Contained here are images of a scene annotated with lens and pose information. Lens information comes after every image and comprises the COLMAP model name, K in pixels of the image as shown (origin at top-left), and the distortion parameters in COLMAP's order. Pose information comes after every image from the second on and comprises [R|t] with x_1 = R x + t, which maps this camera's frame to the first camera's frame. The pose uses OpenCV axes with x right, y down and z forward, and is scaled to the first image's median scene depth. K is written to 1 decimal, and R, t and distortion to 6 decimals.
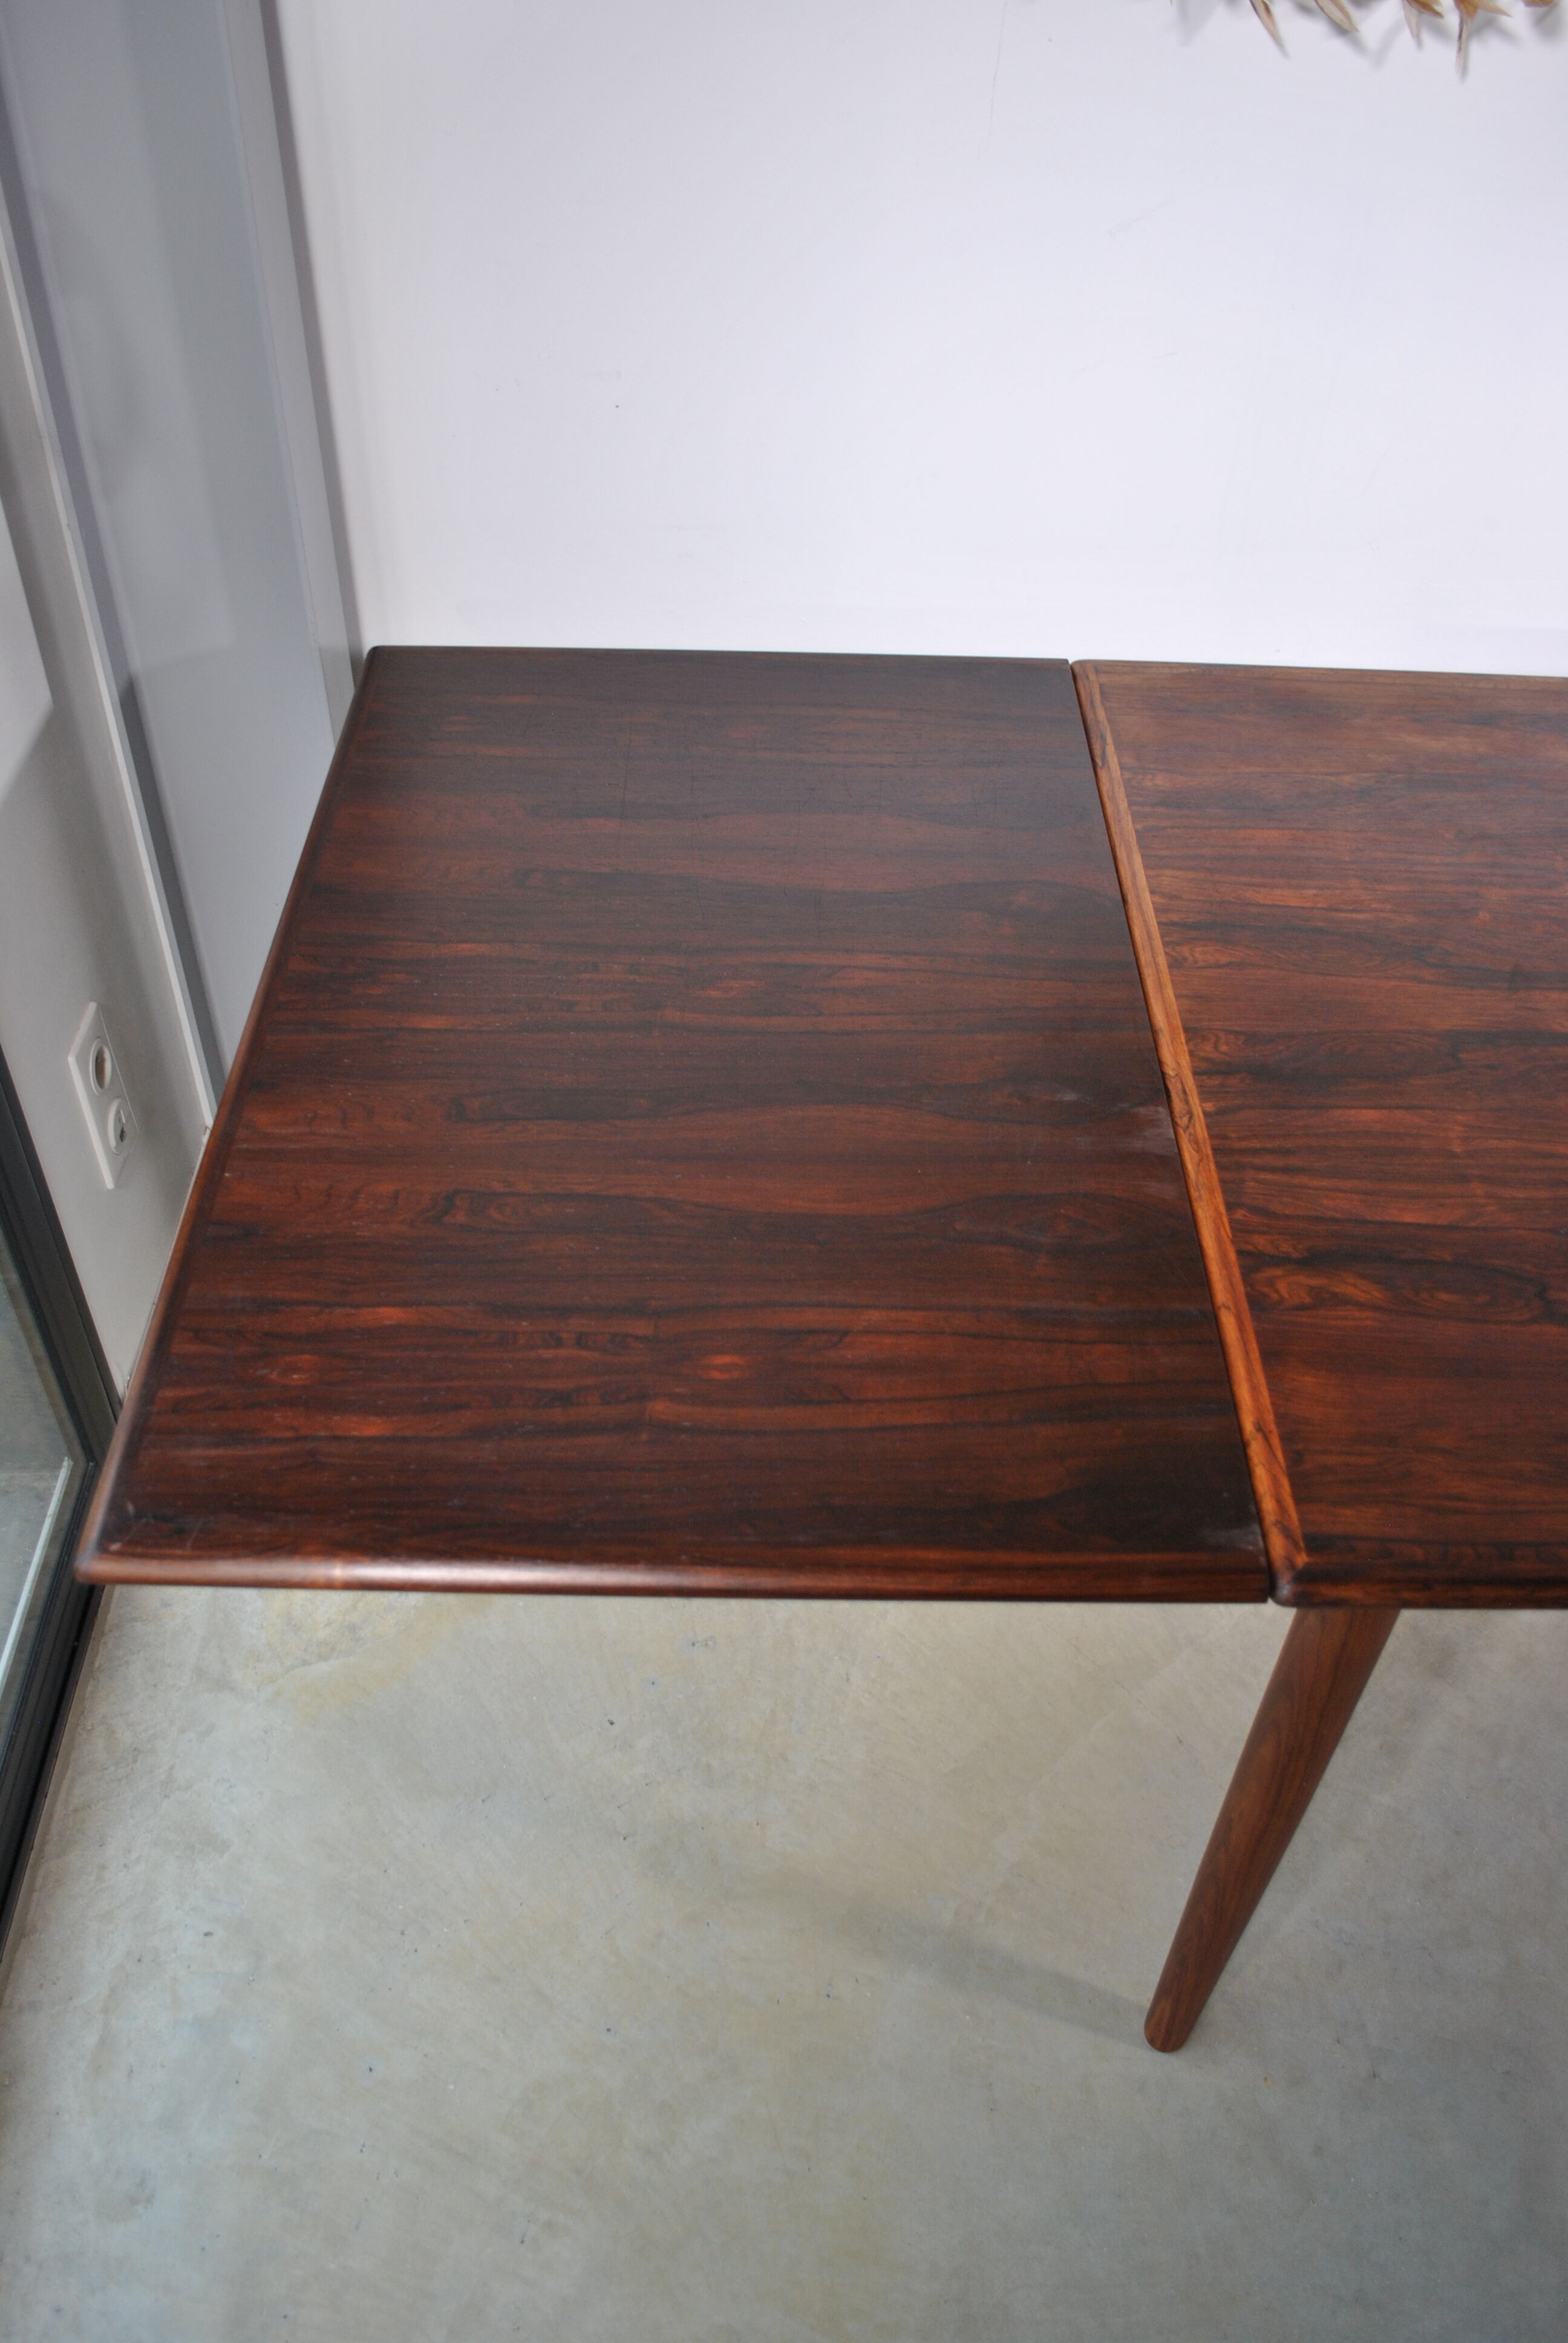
lens RADIAL K [[1900.5, 0, 772.7], [0, 1900.5, 1174.5], [0, 0, 1]] dist [-0.083256, 0.015504]
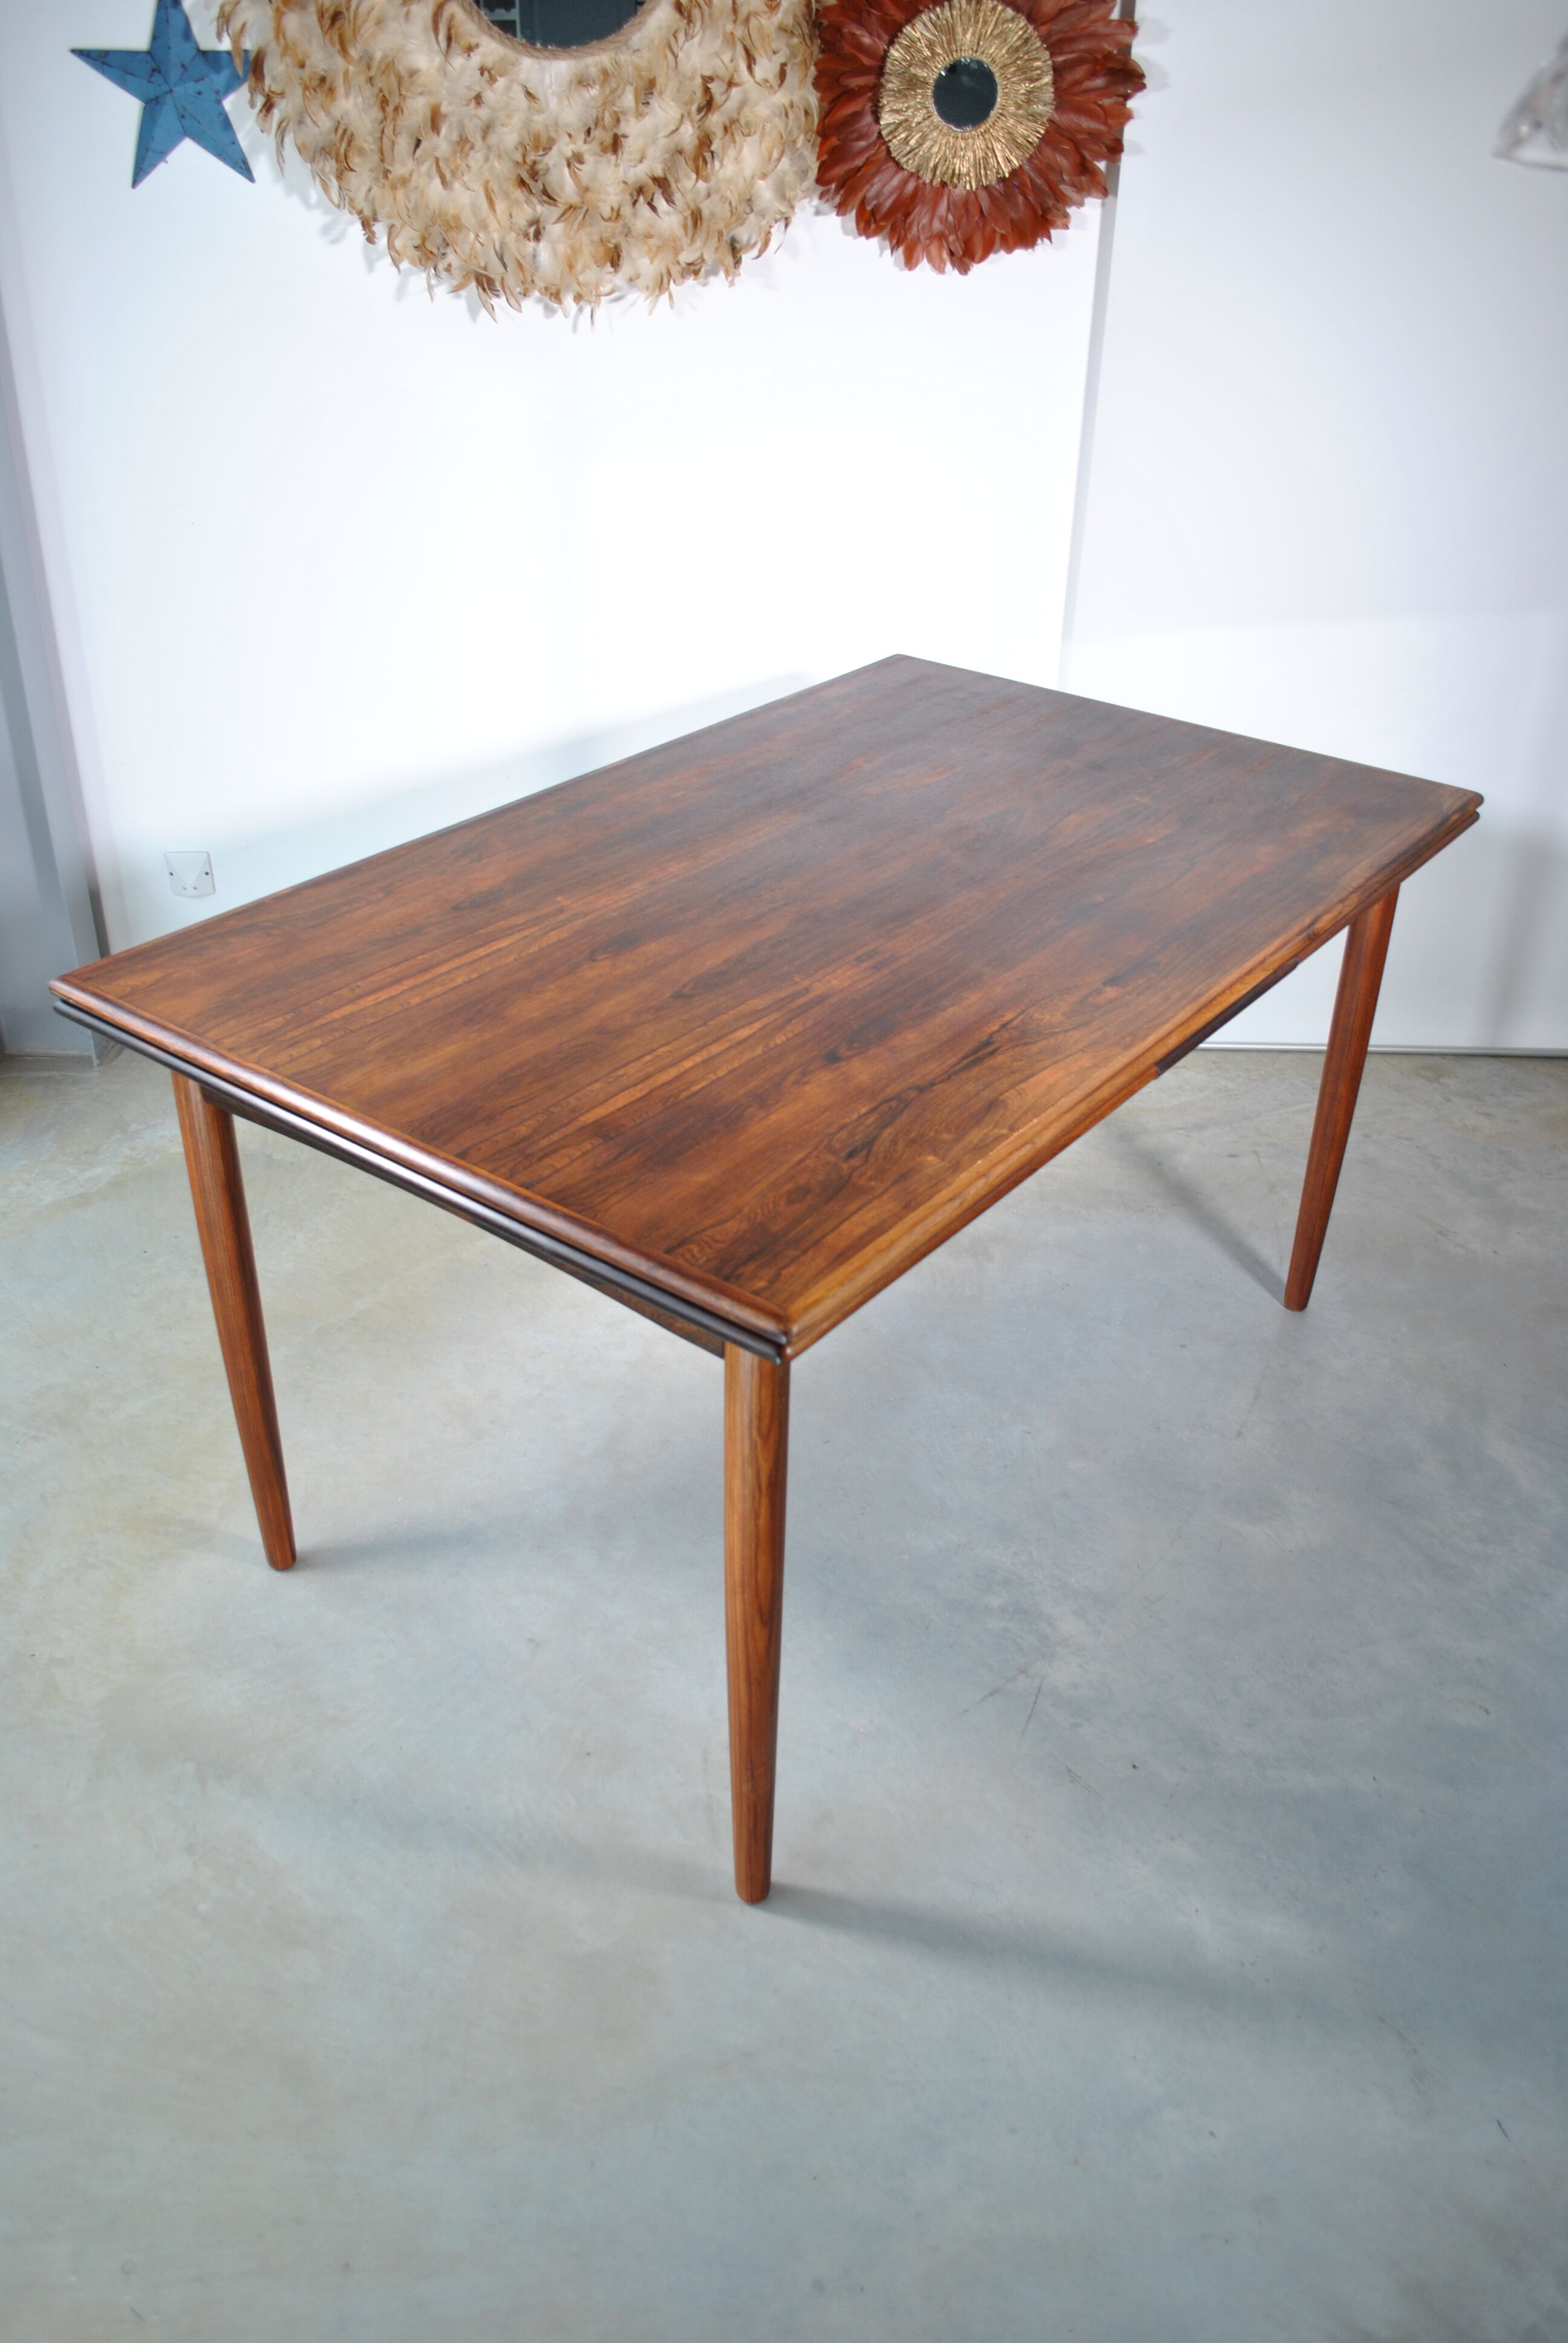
lens RADIAL K [[1850.0, 0, 771.2], [0, 1850.0, 1169.5], [0, 0, 1]] dist [-0.085522, 0.015974]
pose [[0.999987, 0.005100, 0.000337, 0.506943], [-0.004924, 0.978997, -0.203816, 0.596246], [-0.001370, 0.203811, 0.979009, -0.644643]]
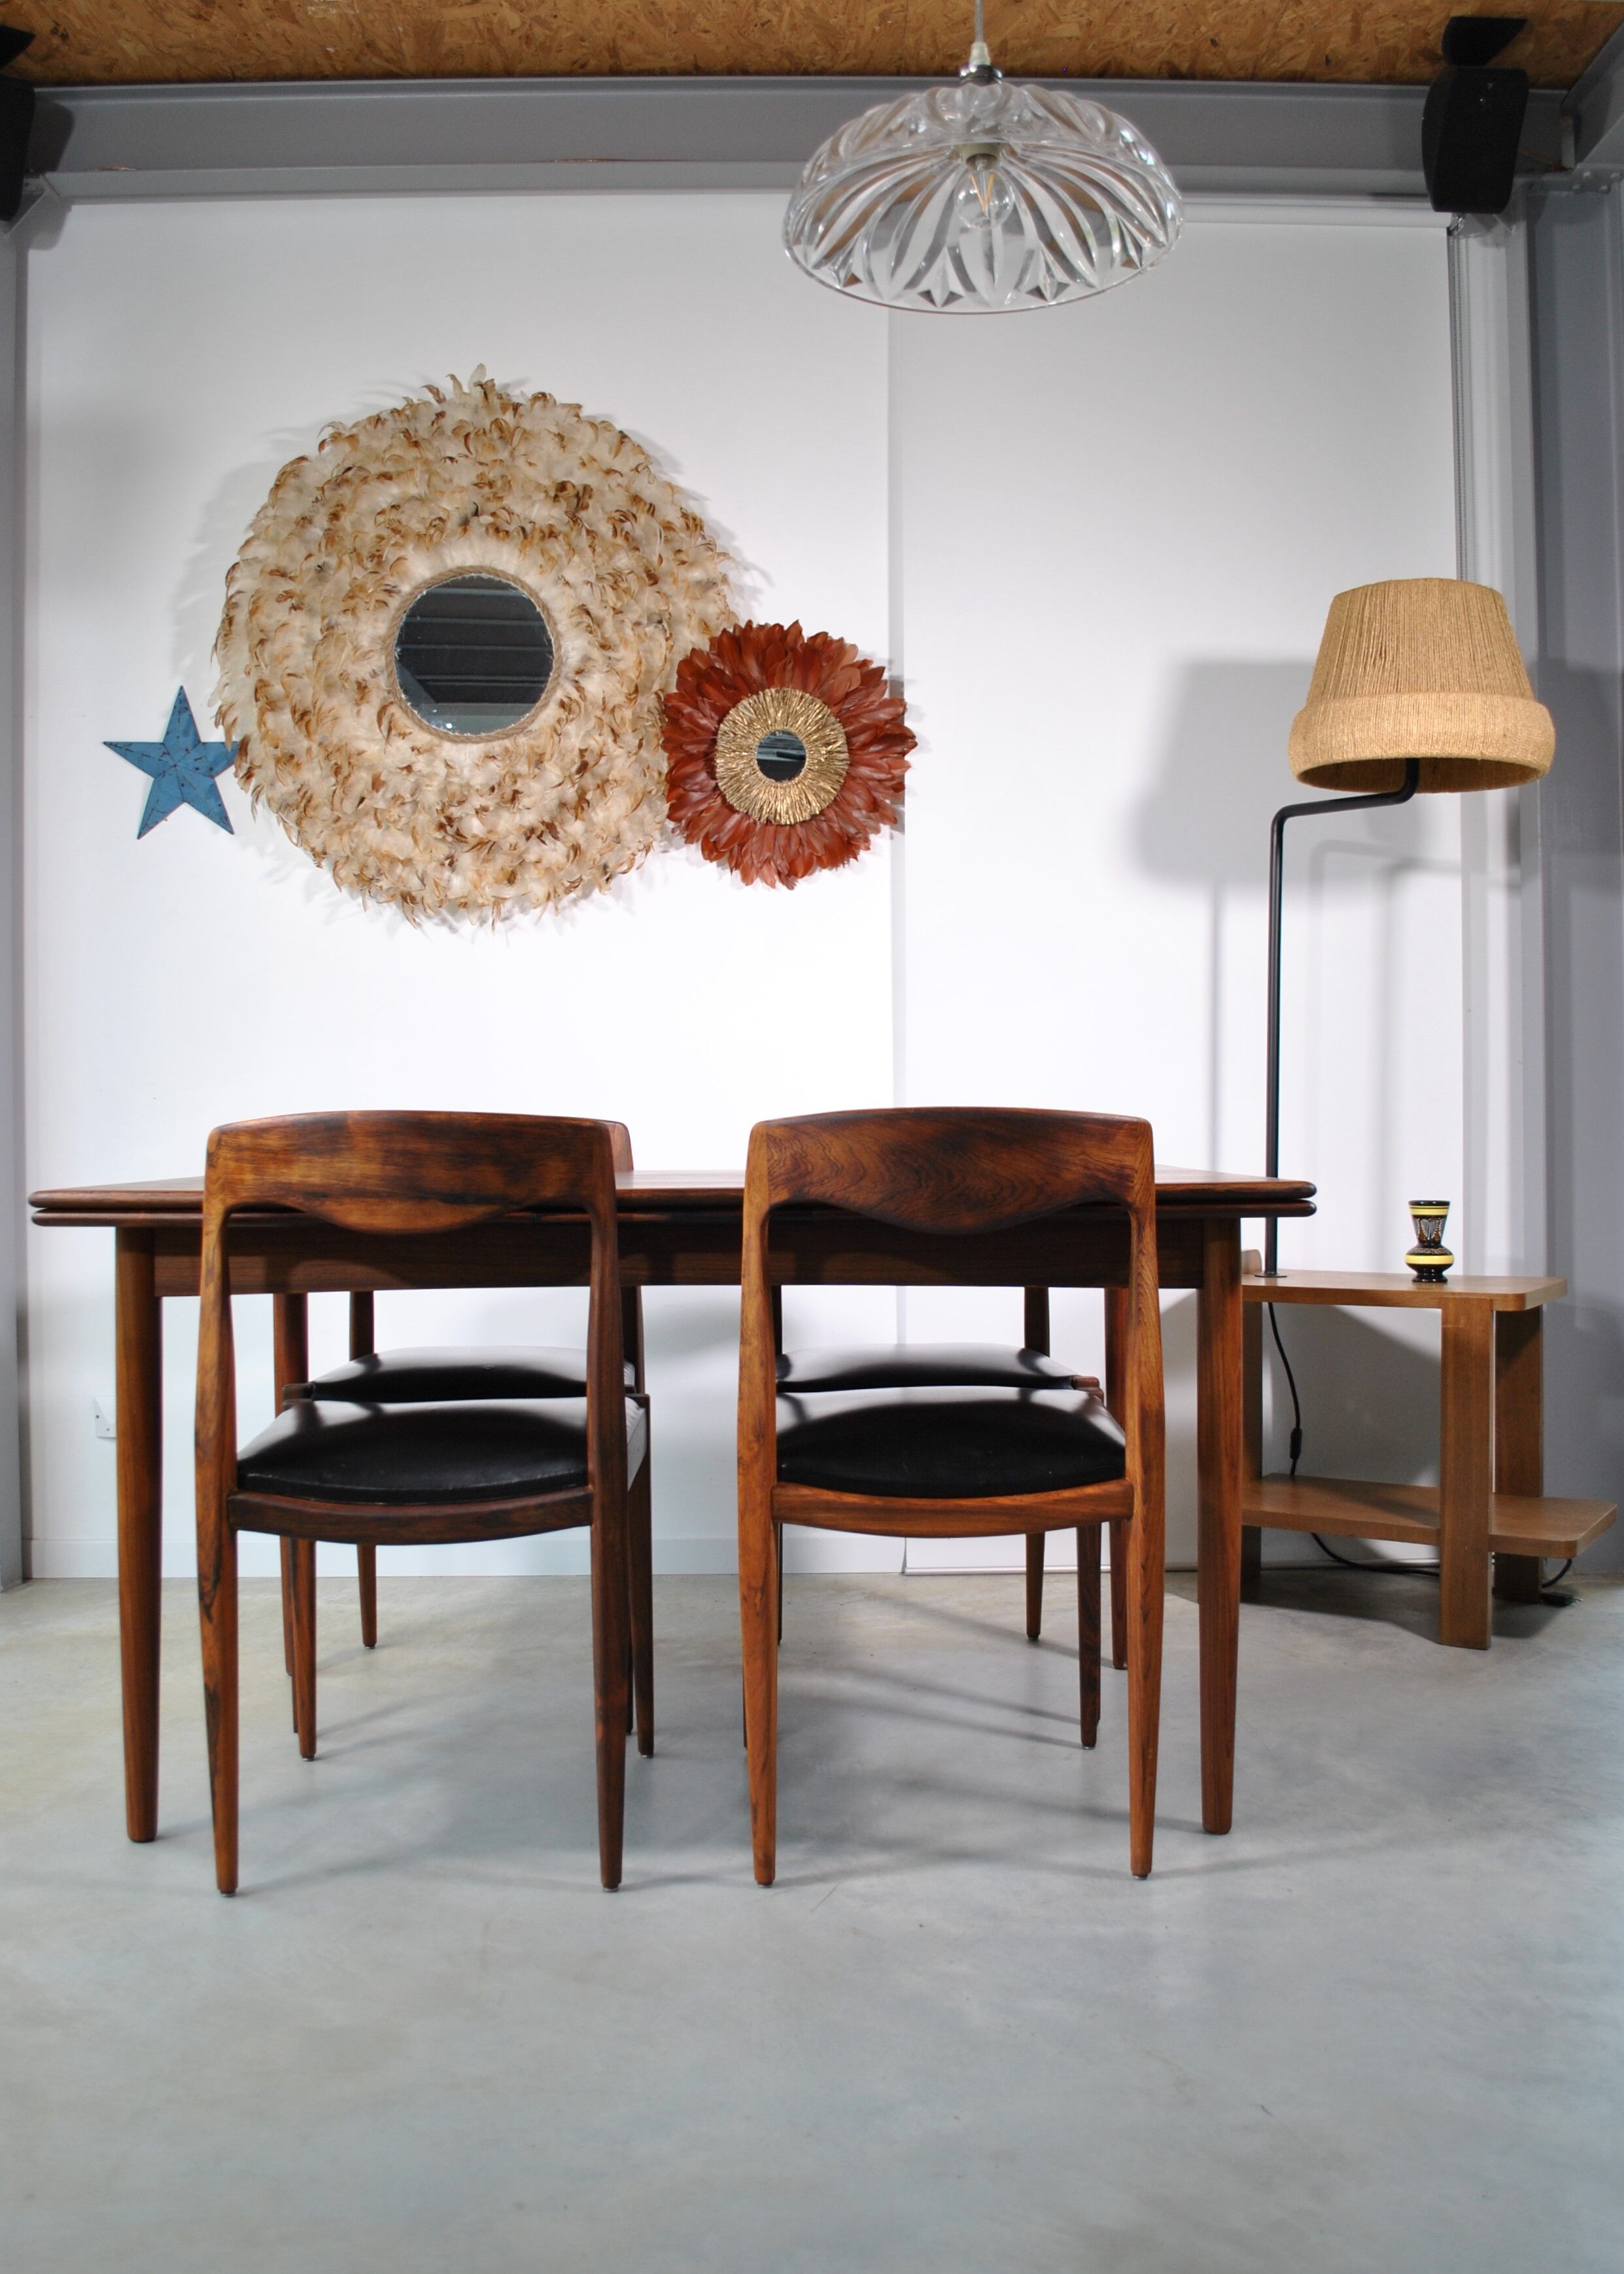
lens RADIAL K [[1998.5, 0, 809.4], [0, 1998.5, 1139.0], [0, 0, 1]] dist [-0.082109, -0.001221]
pose [[0.999707, -0.023195, 0.006850, 0.686198], [0.021644, 0.731656, -0.681330, 1.257496], [0.010791, 0.681279, 0.731945, -0.673111]]
